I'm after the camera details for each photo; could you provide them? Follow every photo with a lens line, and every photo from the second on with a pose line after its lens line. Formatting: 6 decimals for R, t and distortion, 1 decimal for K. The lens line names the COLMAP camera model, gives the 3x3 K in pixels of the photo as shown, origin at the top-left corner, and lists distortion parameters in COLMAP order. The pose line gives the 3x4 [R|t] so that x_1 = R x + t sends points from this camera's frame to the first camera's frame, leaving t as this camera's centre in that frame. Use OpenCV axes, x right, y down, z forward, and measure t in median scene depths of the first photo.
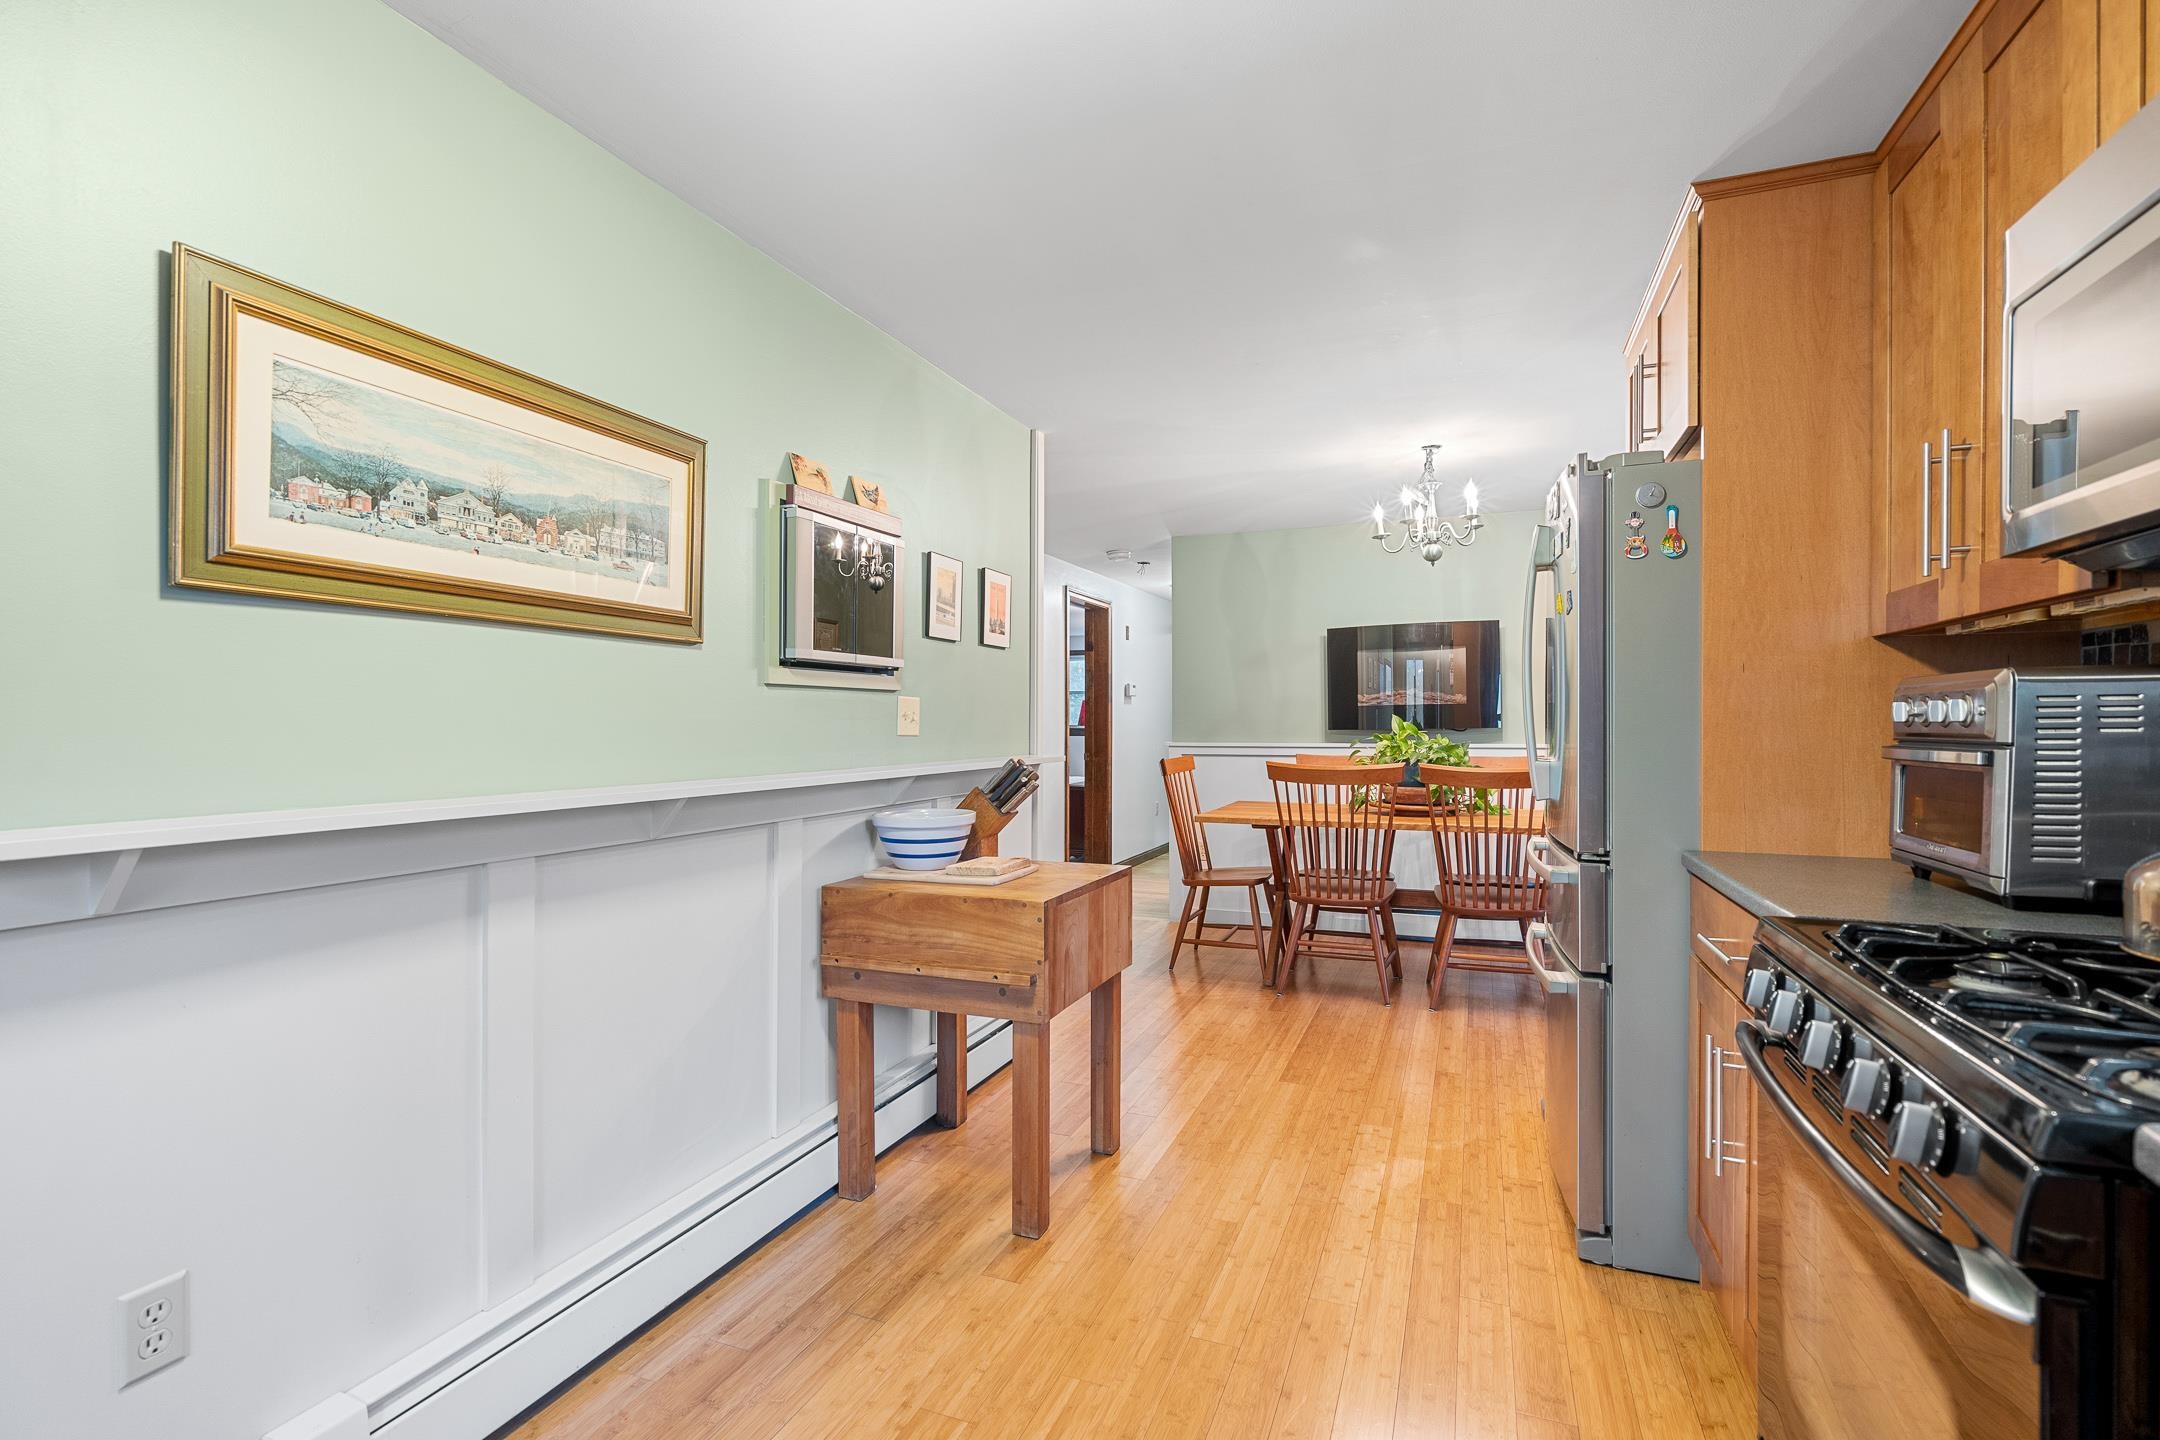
lens RADIAL K [[995.1, 0, 1075.8], [0, 995.1, 733.2], [0, 0, 1]] dist [-0.000101, 0.000250]
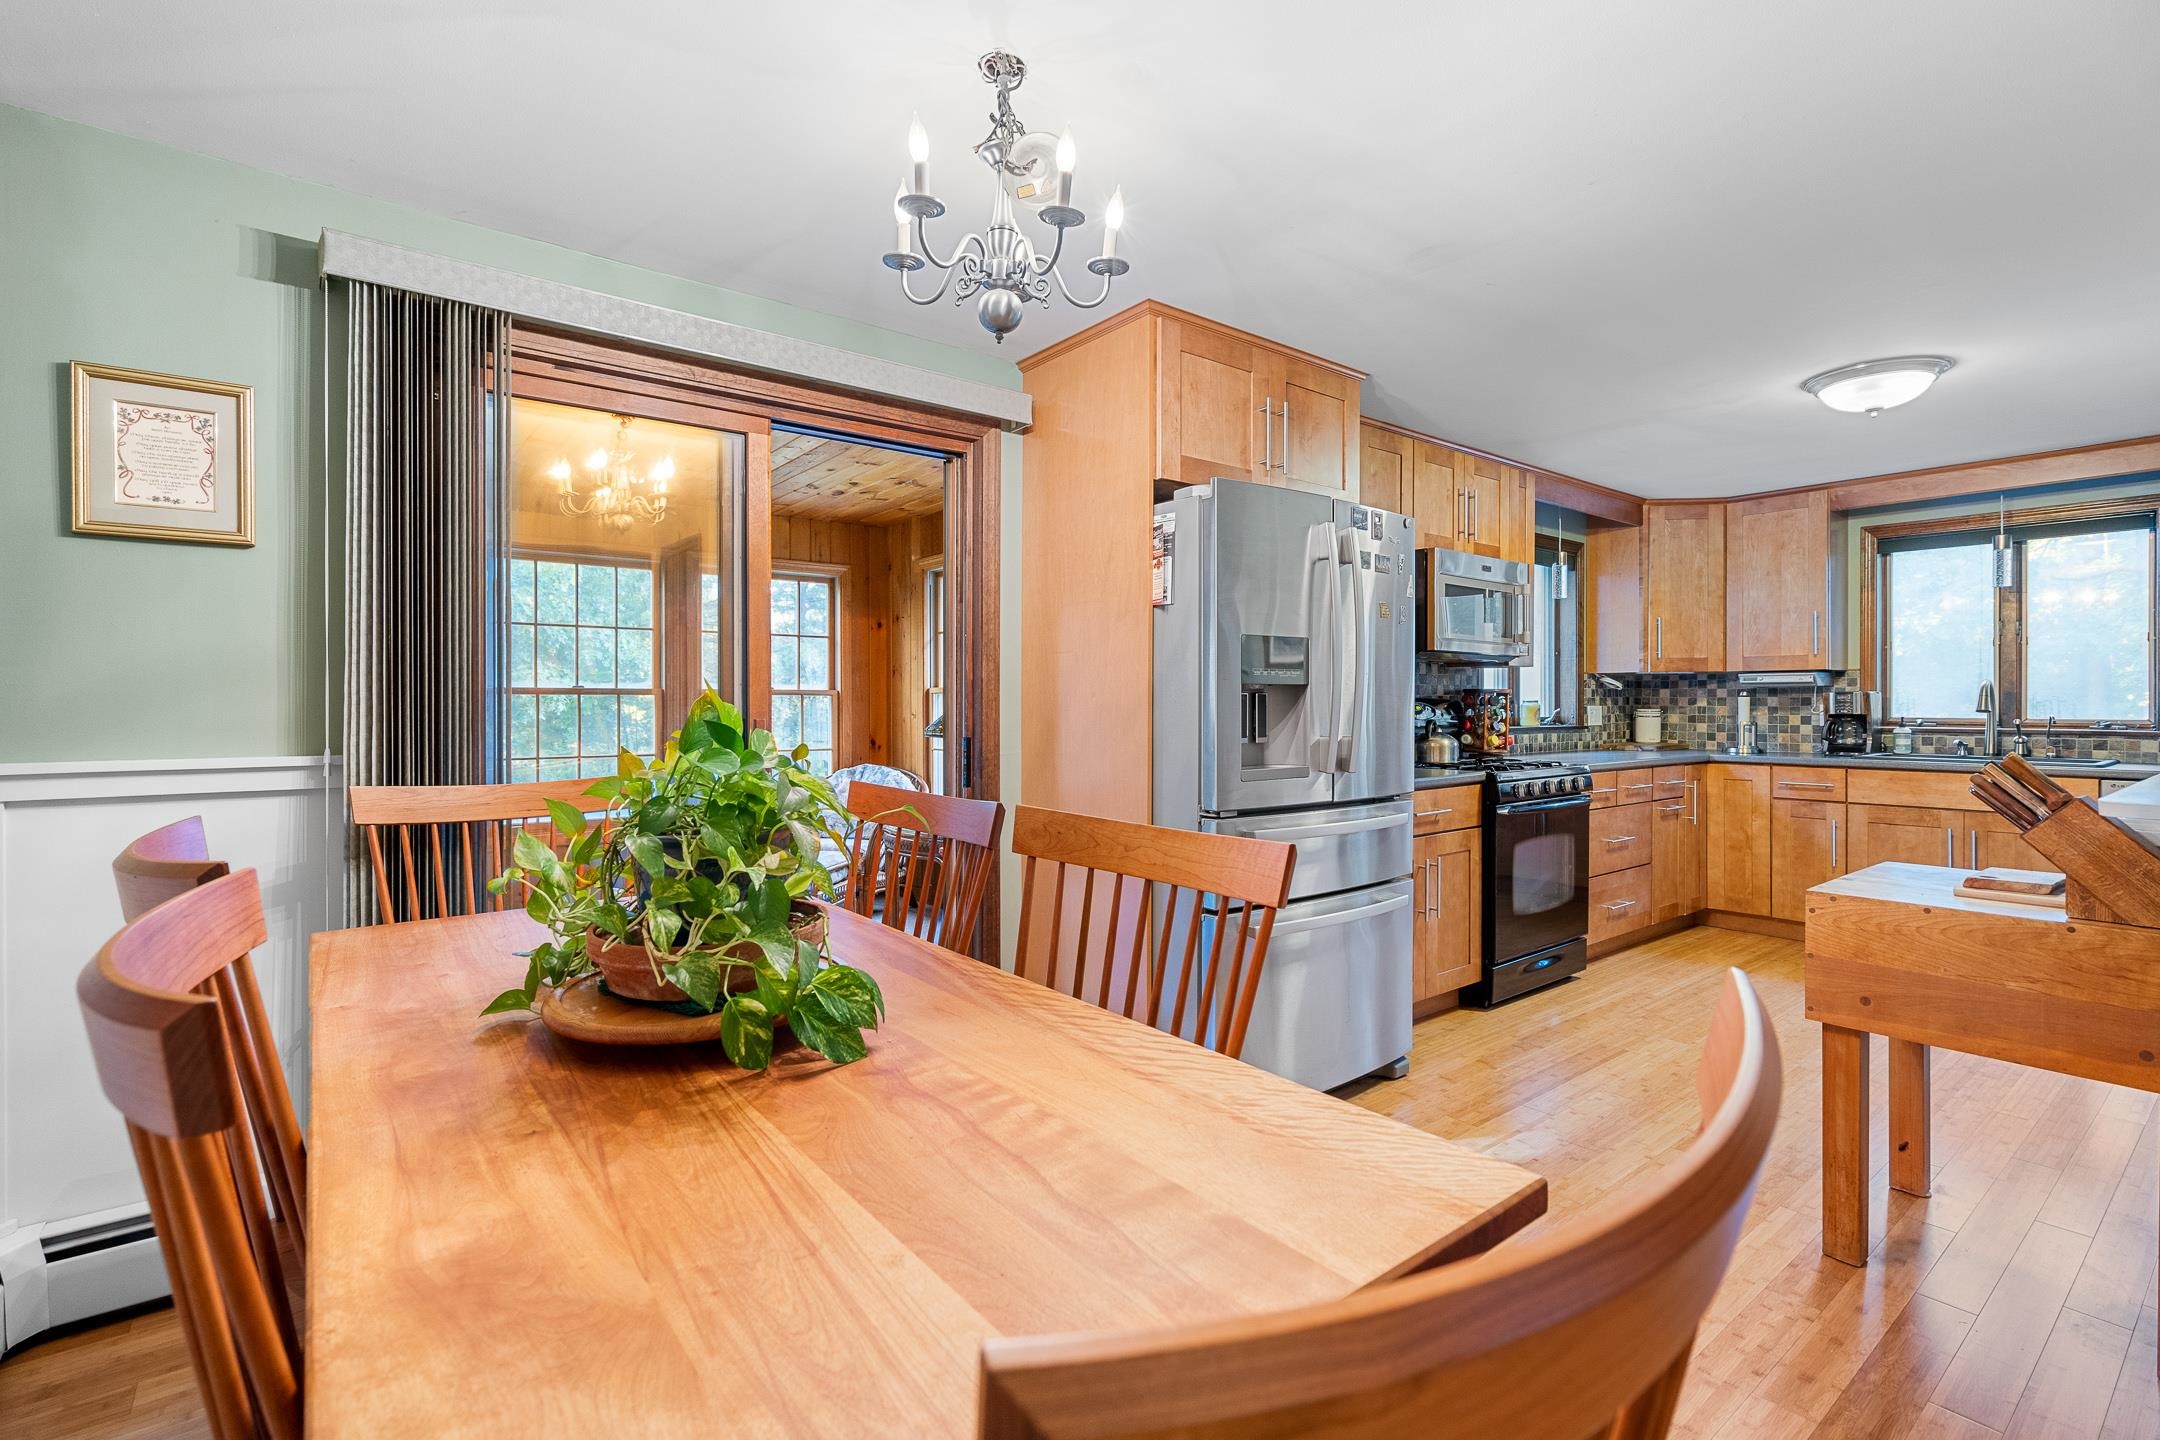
lens RADIAL K [[986.6, 0, 1081.9], [0, 986.6, 707.5], [0, 0, 1]] dist [-0.001447, -0.000013]
pose [[-0.868884, -0.001879, 0.495012, 0.142826], [0.005182, 0.999903, 0.012892, -0.015118], [-0.494988, 0.013767, -0.868790, 1.675407]]
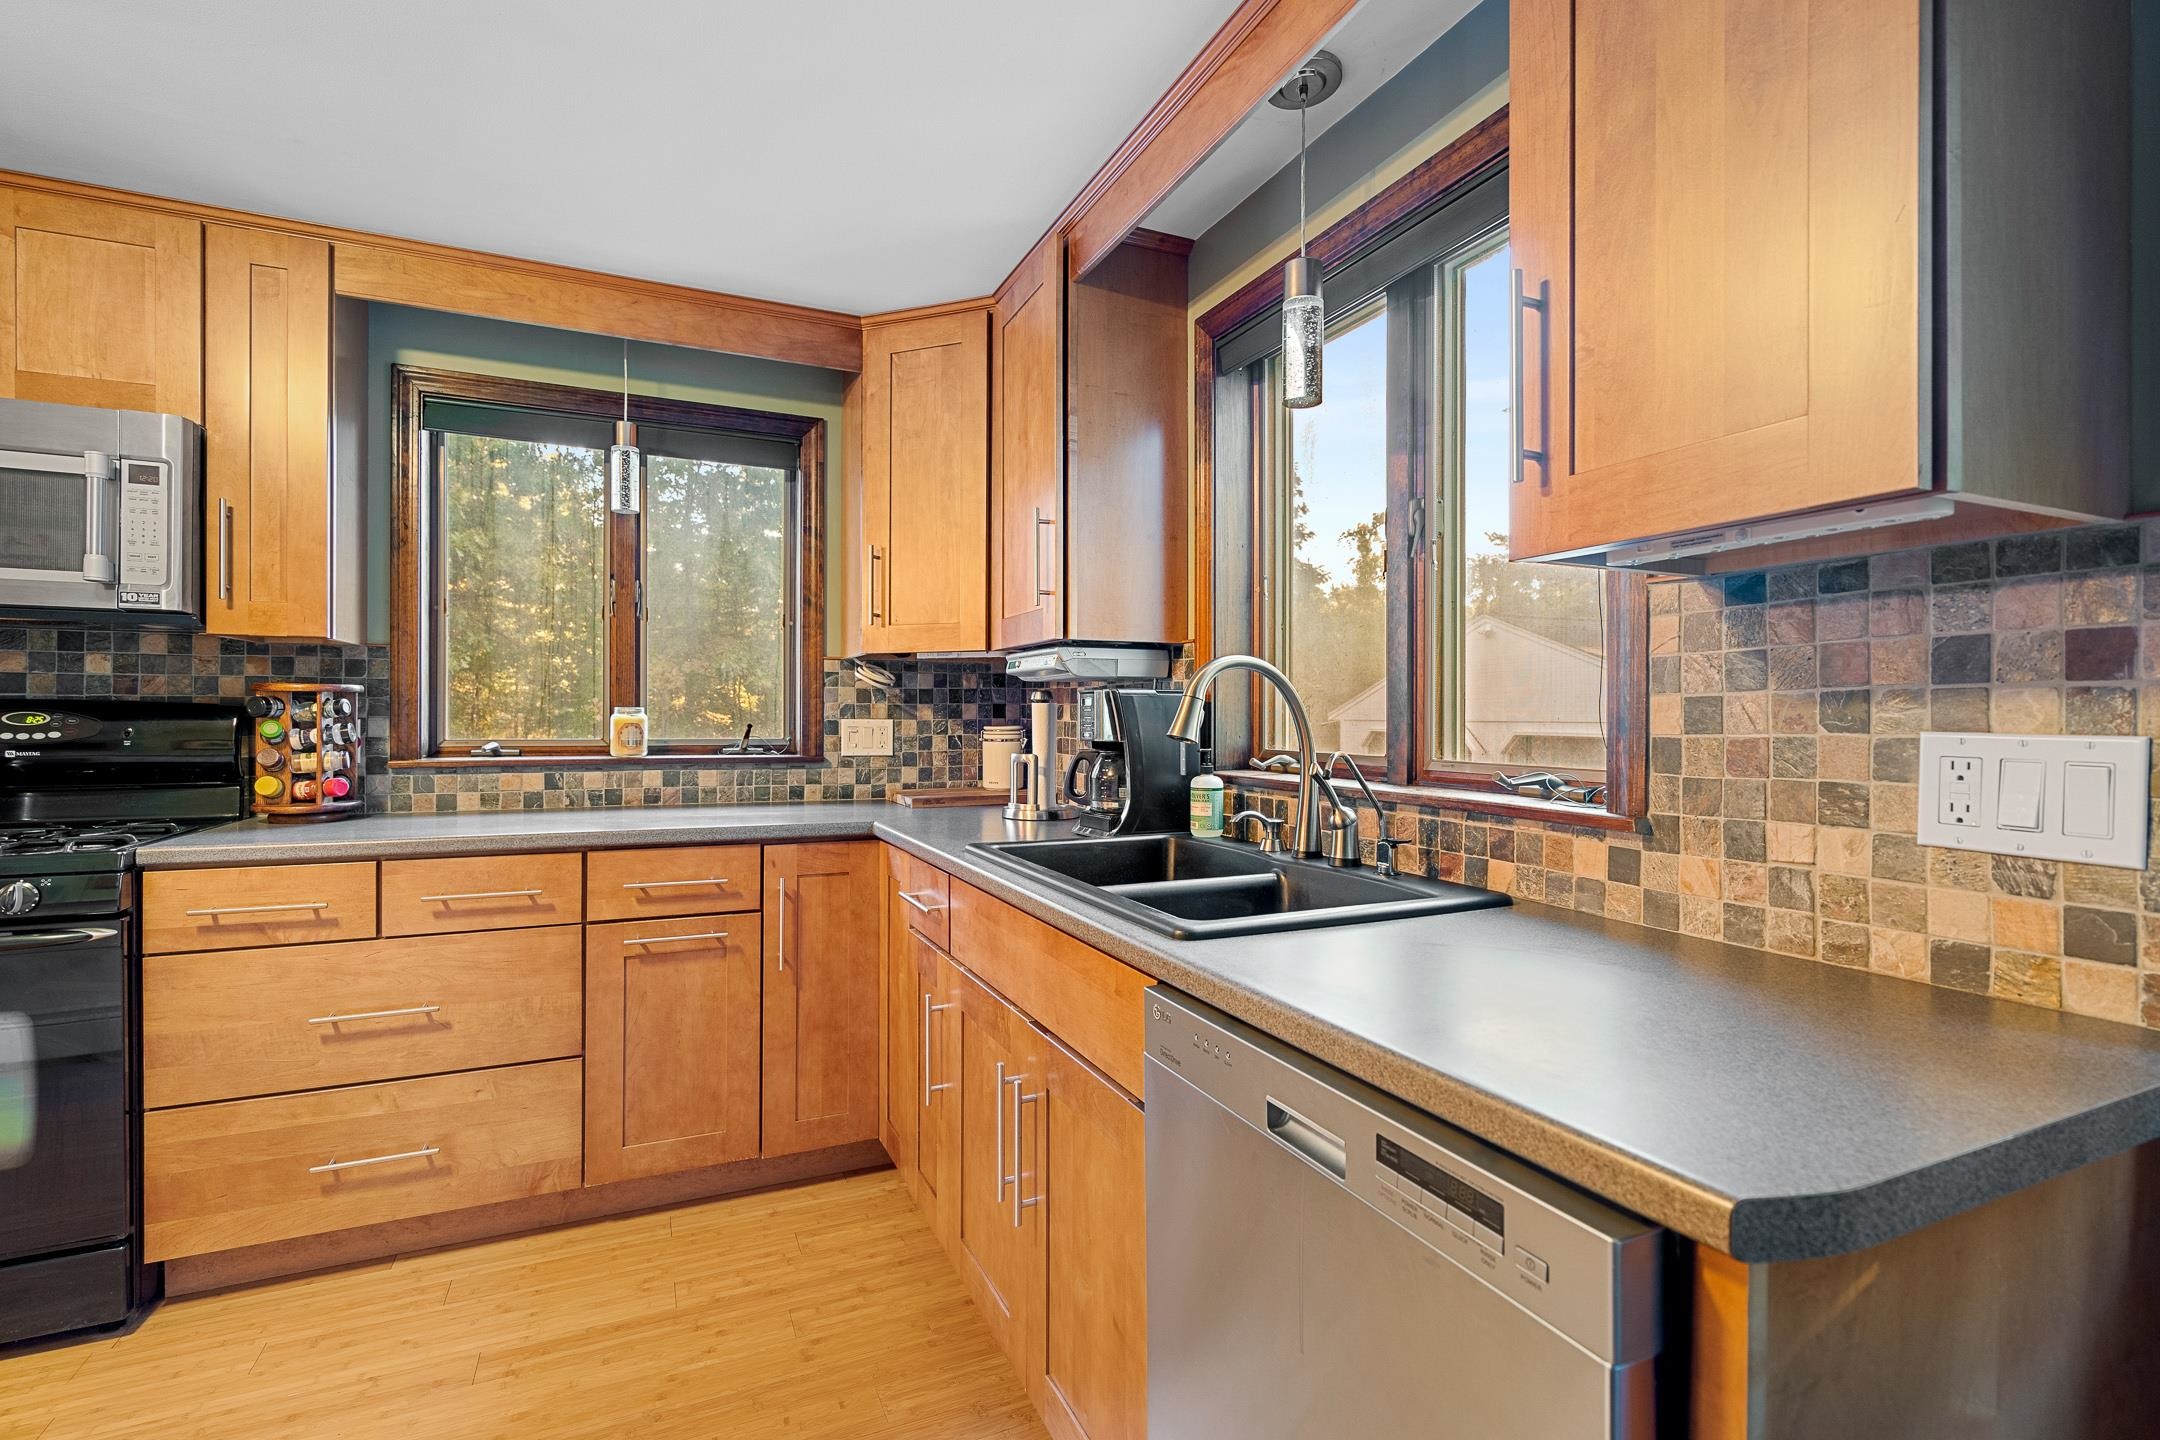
lens RADIAL K [[978.1, 0, 1075.1], [0, 978.1, 718.2], [0, 0, 1]] dist [-0.002127, 0.000476]
pose [[-0.724387, -0.004781, 0.689377, -0.581019], [0.003414, 0.999939, 0.010521, -0.001225], [-0.689385, 0.009975, -0.724326, 0.241896]]
